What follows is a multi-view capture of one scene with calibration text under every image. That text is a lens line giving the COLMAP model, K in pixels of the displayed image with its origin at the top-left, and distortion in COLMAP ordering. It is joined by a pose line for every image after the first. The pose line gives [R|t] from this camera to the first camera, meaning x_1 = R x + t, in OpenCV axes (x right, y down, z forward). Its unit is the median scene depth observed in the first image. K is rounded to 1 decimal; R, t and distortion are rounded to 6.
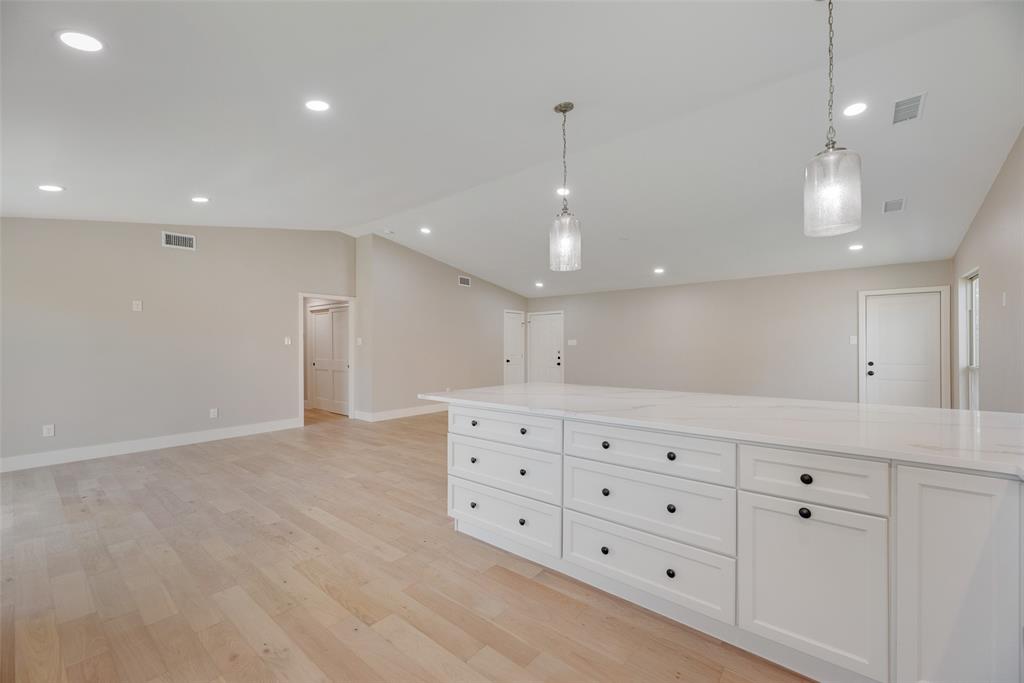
lens RADIAL K [[413.9, 0, 513.7], [0, 413.9, 346.8], [0, 0, 1]] dist [-0.002317, -0.000084]
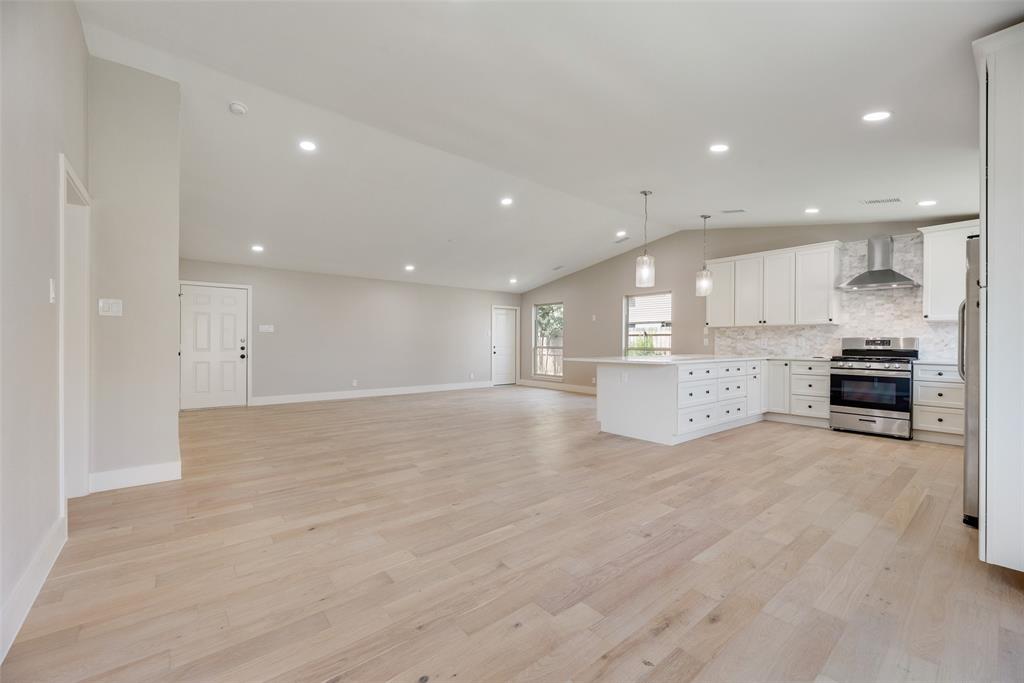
lens RADIAL K [[413.9, 0, 507.9], [0, 413.9, 340.6], [0, 0, 1]] dist [-0.002317, -0.000084]
pose [[0.199723, 0.007601, 0.979823, -0.777286], [-0.003480, 0.999969, -0.007048, 0.023818], [-0.979846, -0.002002, 0.199743, 0.556746]]
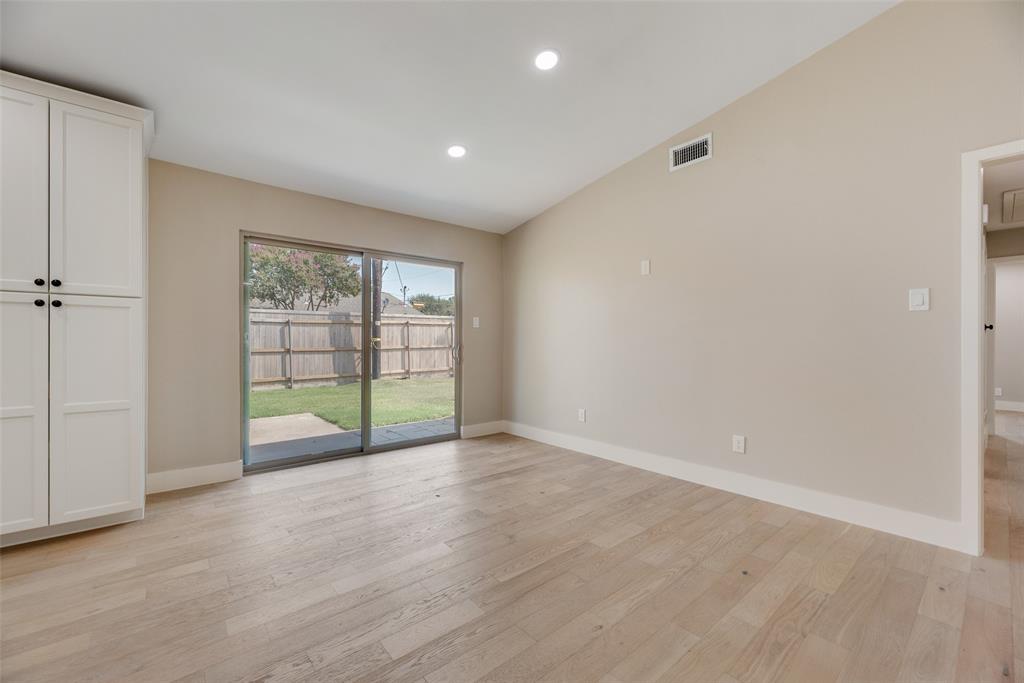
lens RADIAL K [[413.9, 0, 516.3], [0, 413.9, 347.4], [0, 0, 1]] dist [-0.002317, -0.000084]
pose [[-0.172806, 0.019096, -0.984771, -0.118446], [-0.002310, 0.999801, 0.019793, 0.019857], [0.984953, 0.005695, -0.172728, 0.689271]]
